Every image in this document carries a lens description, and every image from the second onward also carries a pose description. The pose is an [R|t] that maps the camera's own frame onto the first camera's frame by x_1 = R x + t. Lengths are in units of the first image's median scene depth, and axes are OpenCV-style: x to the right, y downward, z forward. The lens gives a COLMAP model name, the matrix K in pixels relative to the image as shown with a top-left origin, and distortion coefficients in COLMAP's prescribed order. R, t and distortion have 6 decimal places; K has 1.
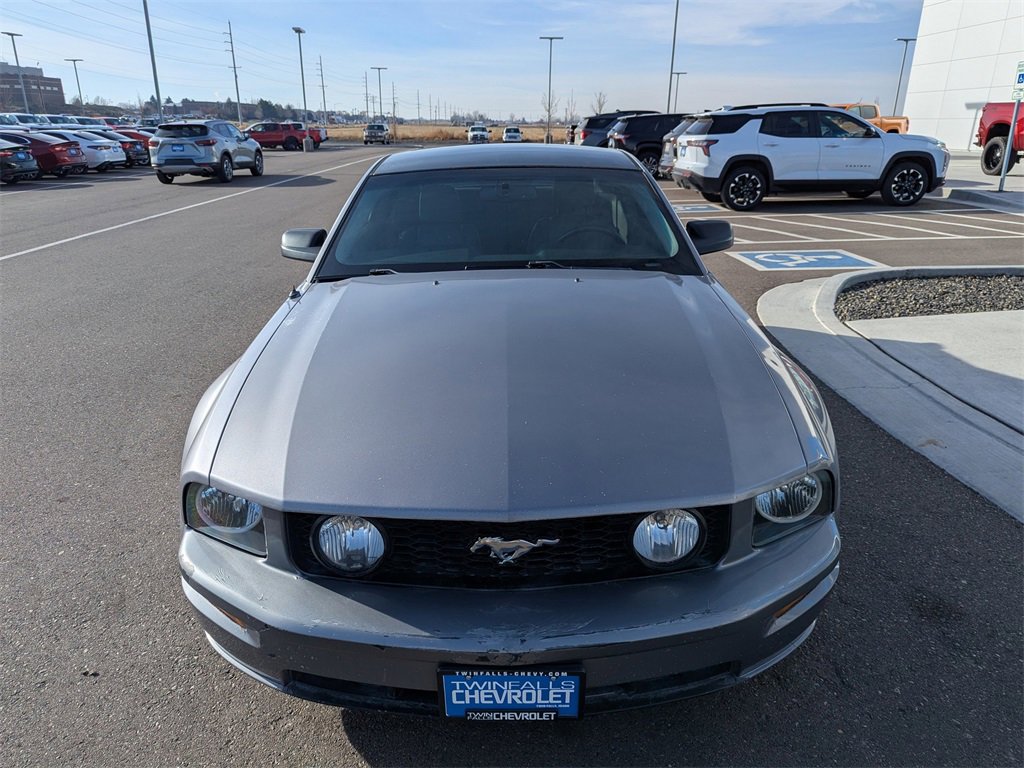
lens RADIAL K [[727.2, 0, 514.1], [0, 727.2, 385.0], [0, 0, 1]] dist [0.053554, -0.044721]
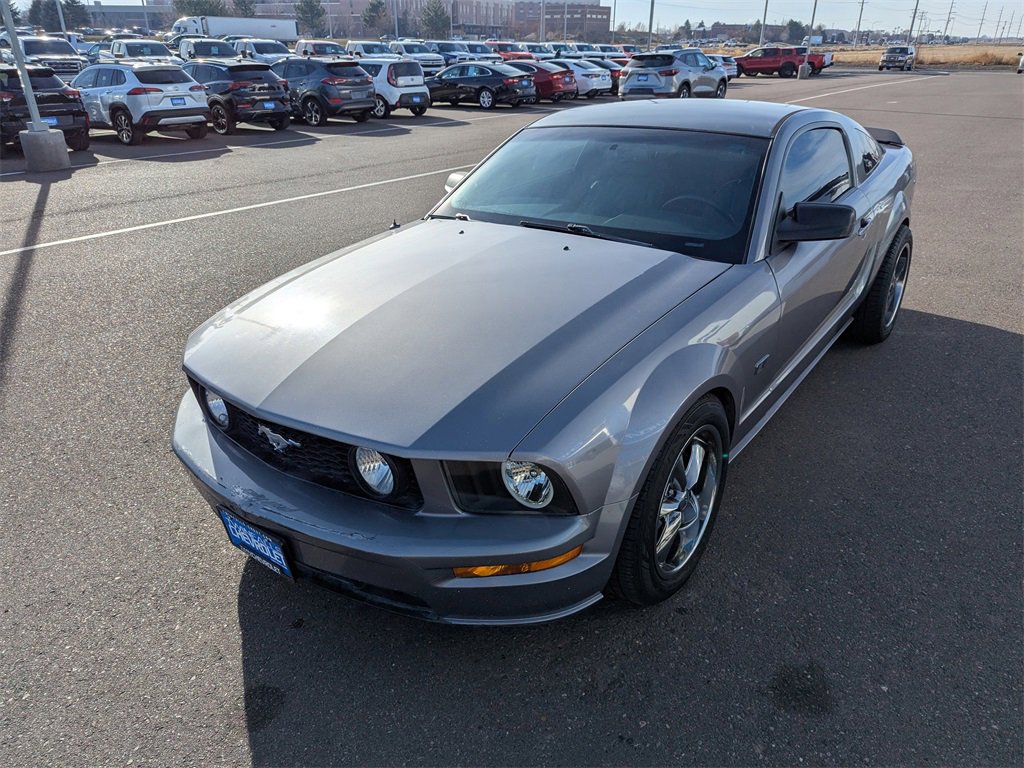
lens RADIAL K [[727.2, 0, 507.1], [0, 727.2, 388.3], [0, 0, 1]] dist [0.053554, -0.044721]
pose [[0.797312, 0.250553, -0.549105, 0.127831], [-0.198489, 0.968010, 0.153486, -0.018655], [0.569996, -0.013385, 0.821538, 0.020231]]
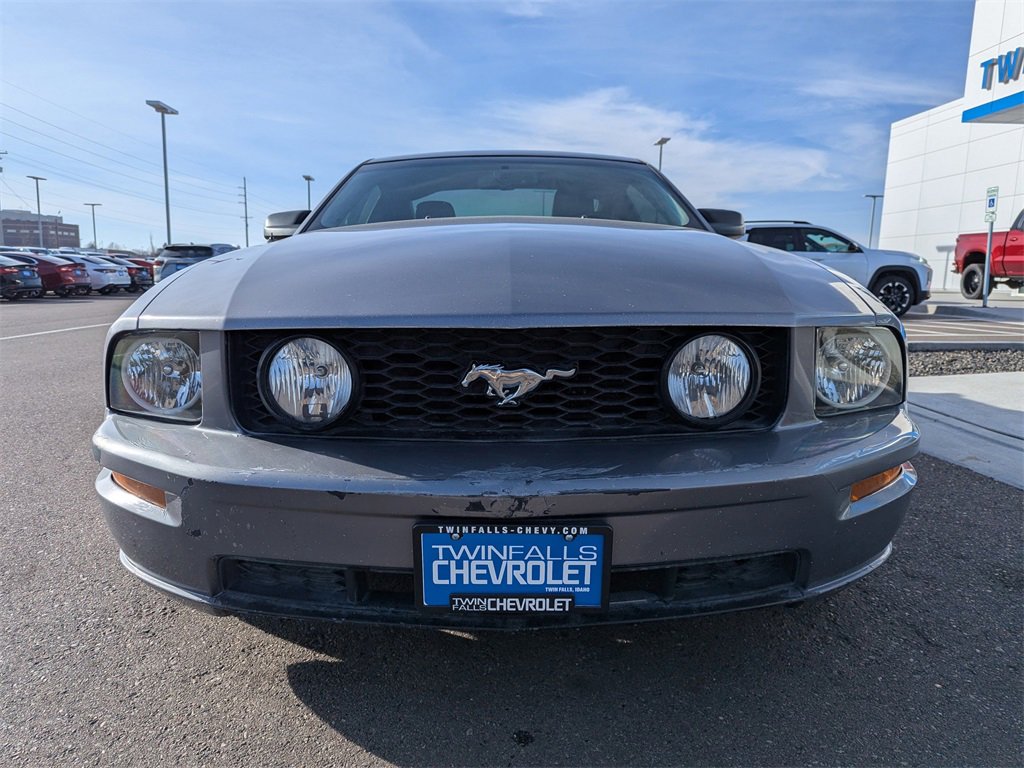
lens RADIAL K [[727.2, 0, 515.6], [0, 727.2, 382.9], [0, 0, 1]] dist [0.053554, -0.044721]
pose [[0.999852, 0.012413, 0.011871, -0.001425], [-0.009892, 0.981187, -0.192804, 0.047120], [-0.014041, 0.192659, 0.981165, 0.029094]]
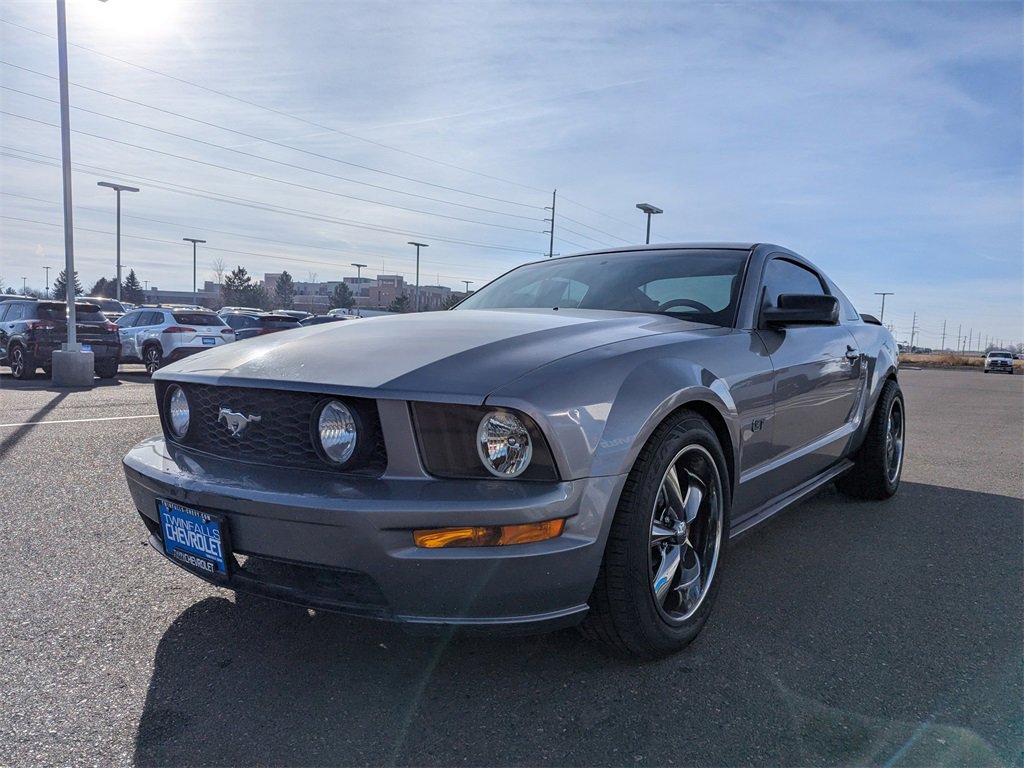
lens RADIAL K [[727.2, 0, 508.9], [0, 727.2, 393.8], [0, 0, 1]] dist [0.053554, -0.044721]
pose [[0.791437, 0.070994, -0.607114, 0.135874], [-0.237227, 0.951055, -0.198037, 0.039314], [0.563339, 0.300757, 0.769542, 0.038790]]
